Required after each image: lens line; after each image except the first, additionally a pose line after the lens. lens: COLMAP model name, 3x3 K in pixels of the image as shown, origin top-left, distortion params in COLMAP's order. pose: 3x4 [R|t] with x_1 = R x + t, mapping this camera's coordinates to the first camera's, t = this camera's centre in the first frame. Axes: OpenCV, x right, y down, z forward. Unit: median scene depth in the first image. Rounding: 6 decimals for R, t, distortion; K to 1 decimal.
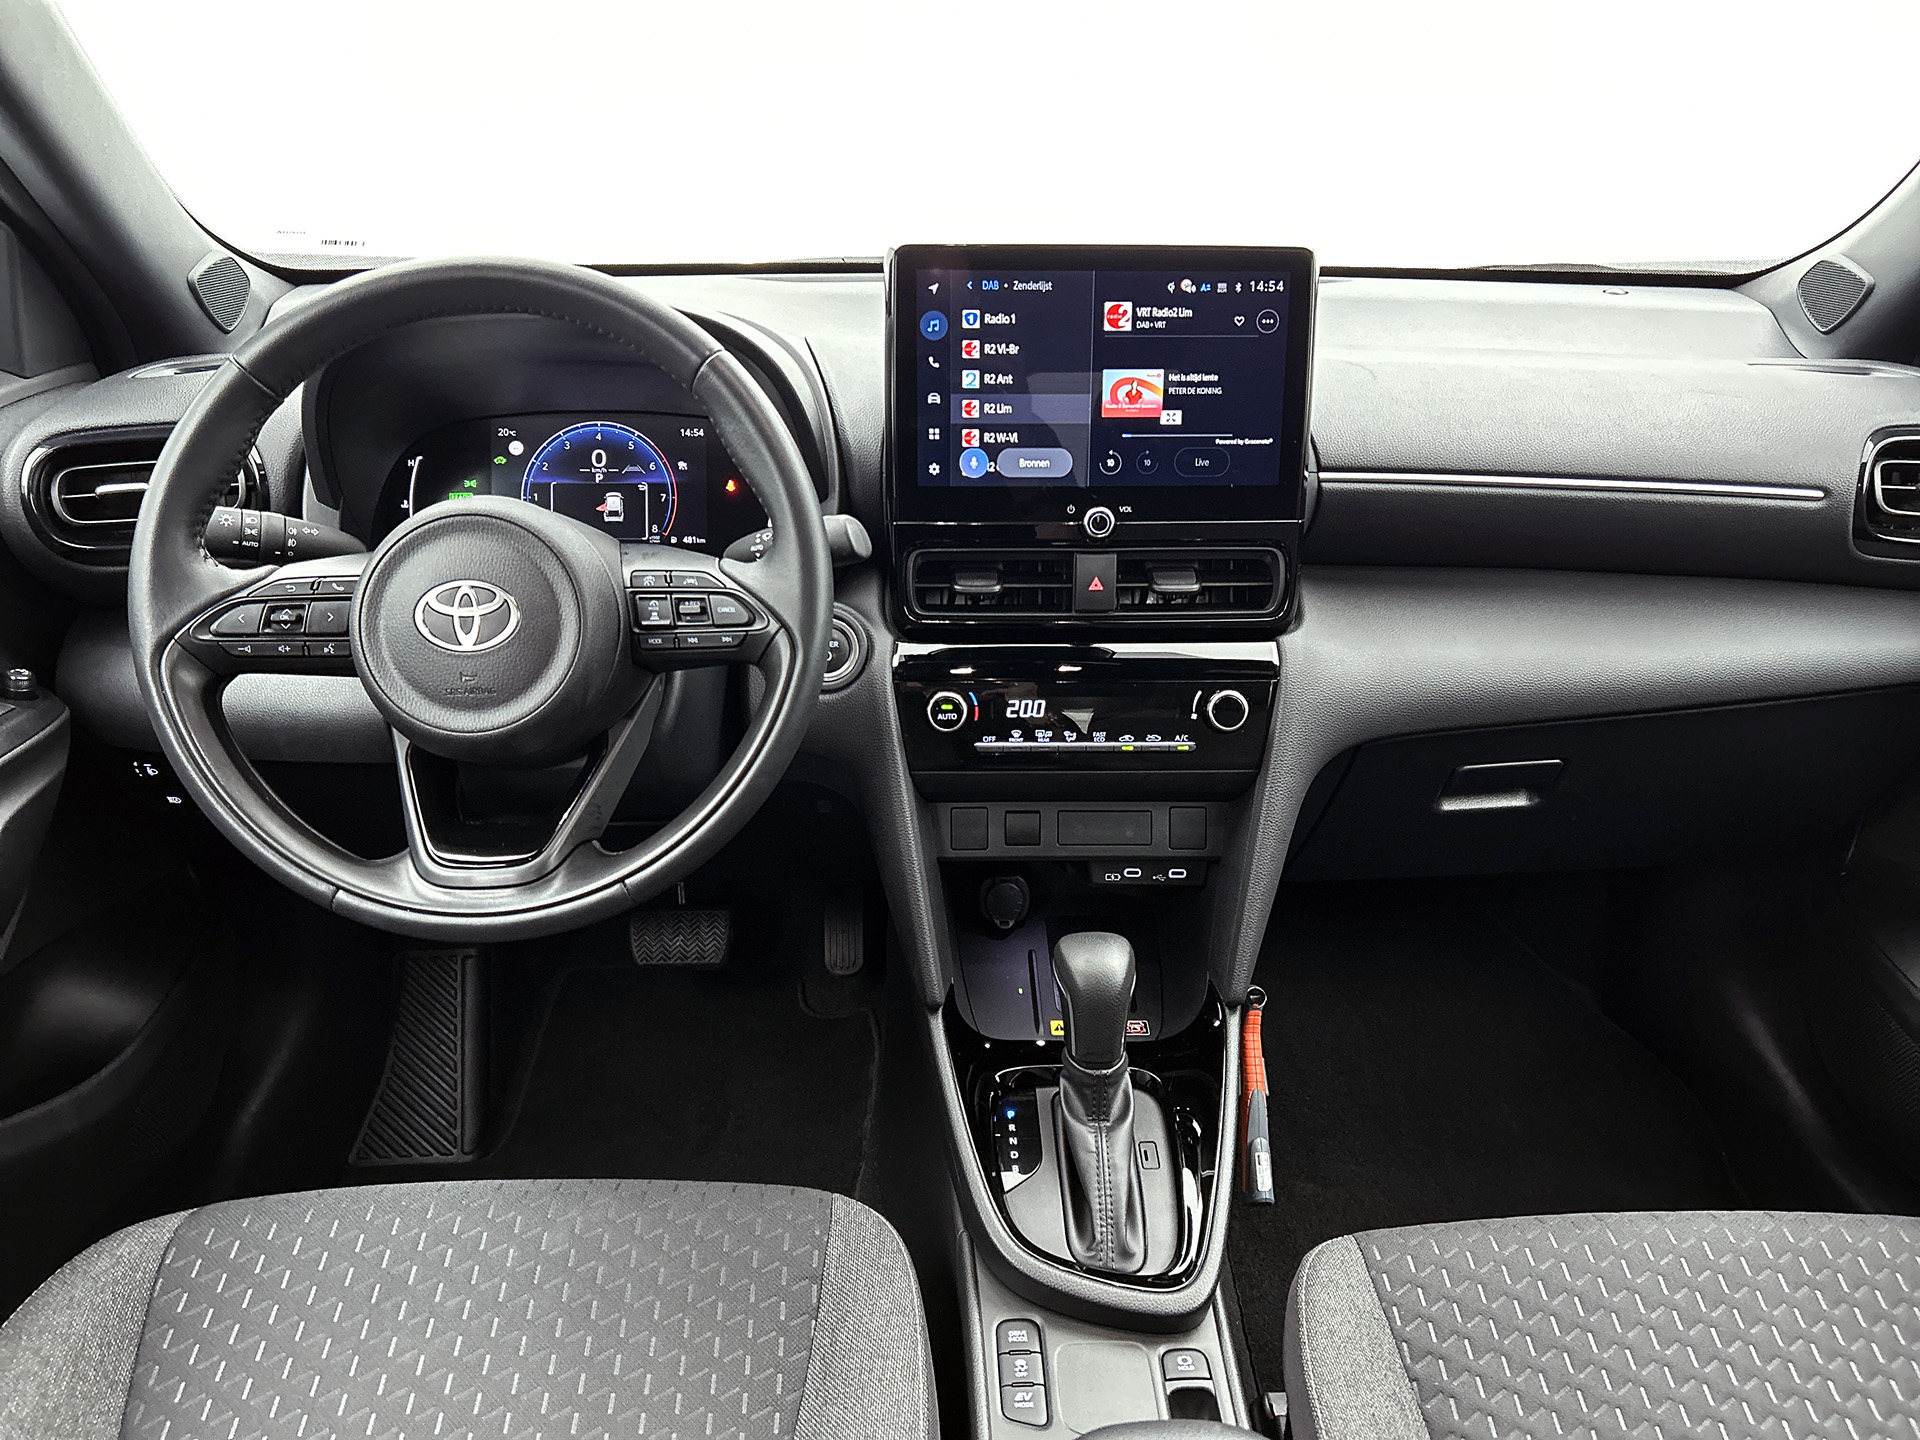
lens RADIAL K [[1466.7, 0, 960.0], [0, 1466.7, 720.0], [0, 0, 1]] dist [0.069287, -0.108908]
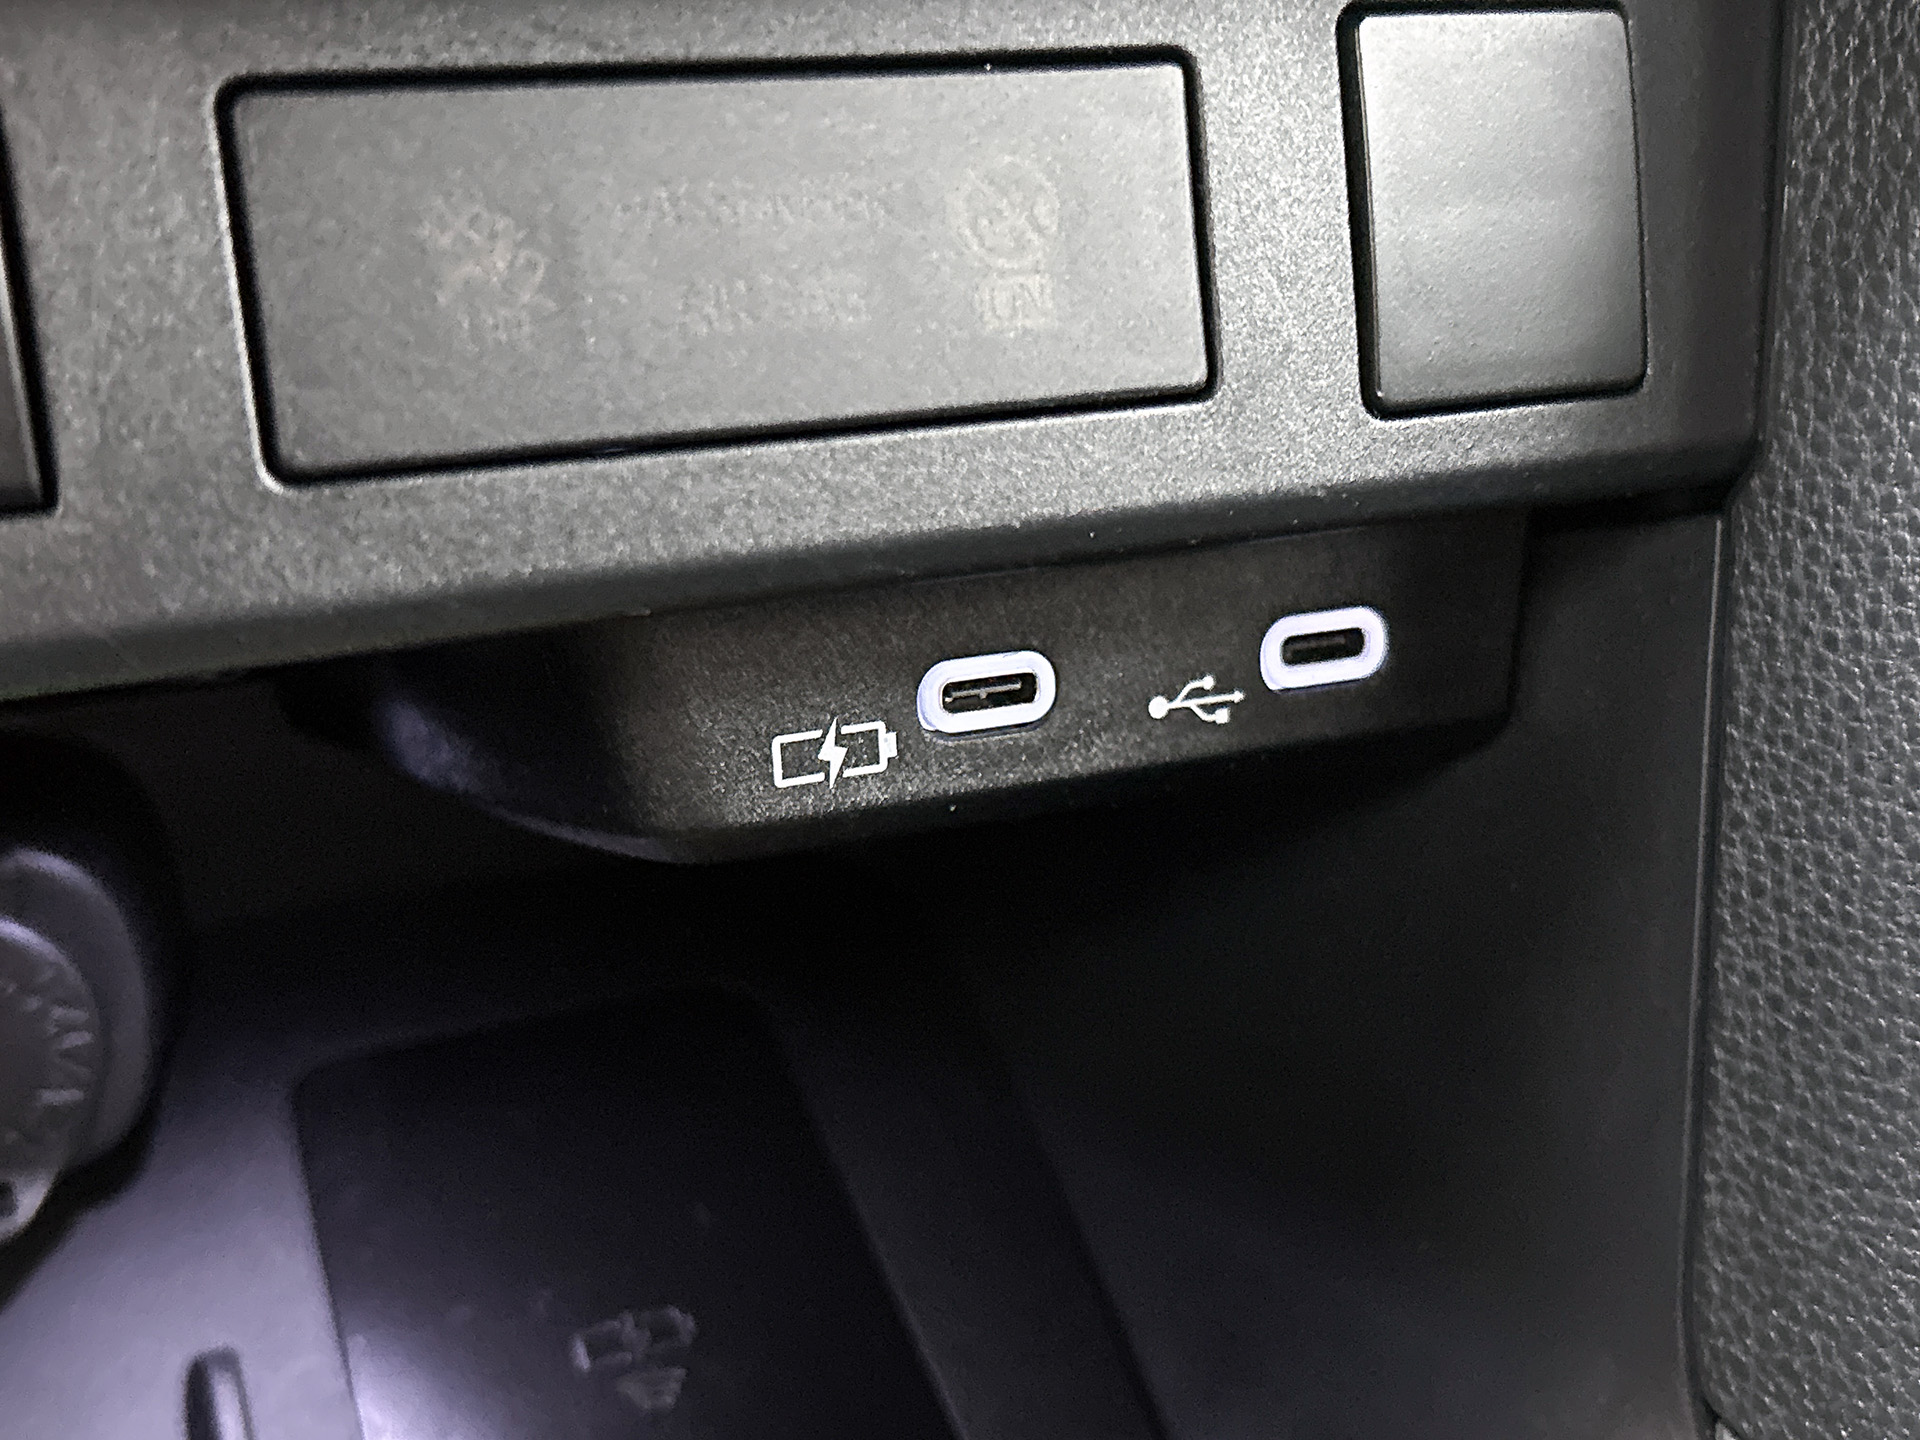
lens RADIAL K [[2082.8, 0, 960.0], [0, 2082.8, 720.0], [0, 0, 1]] dist [0.334920, 0.000334]
pose [[0.933631, -0.135989, 0.331421, 0.065807], [0.113871, 0.989822, 0.085362, 0.100167], [-0.339656, -0.041957, 0.939613, 0.922455]]
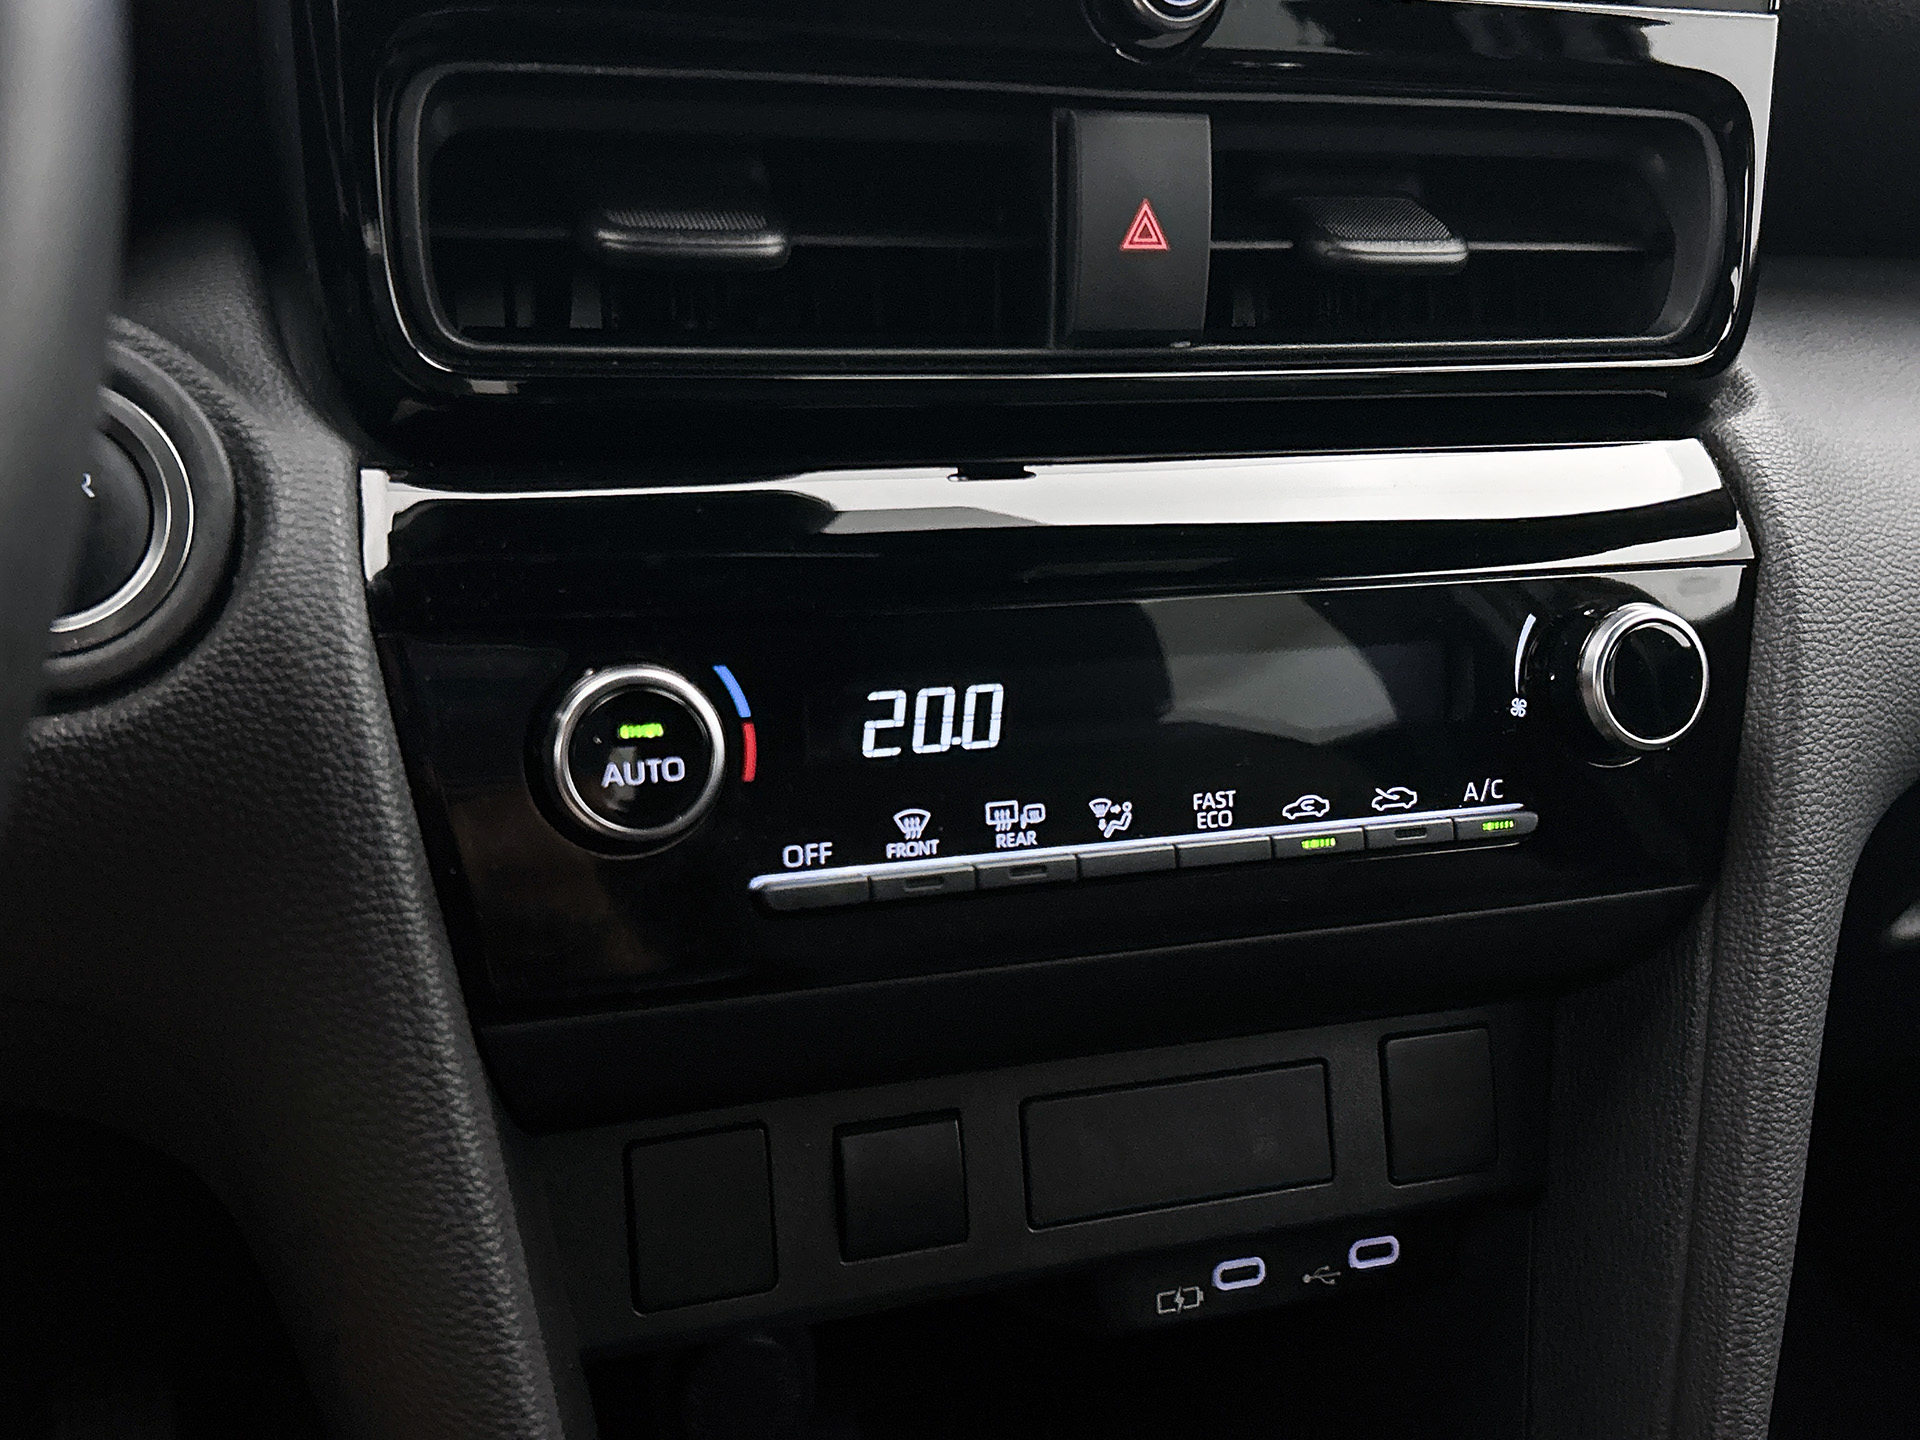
lens RADIAL K [[2127.3, 0, 960.0], [0, 2127.3, 720.0], [0, 0, 1]] dist [0.090709, -0.003634]
pose [[0.943640, -0.065803, 0.324367, -0.069333], [0.075375, 0.997010, -0.017019, -0.001316], [-0.322277, 0.040509, 0.945778, 0.671461]]
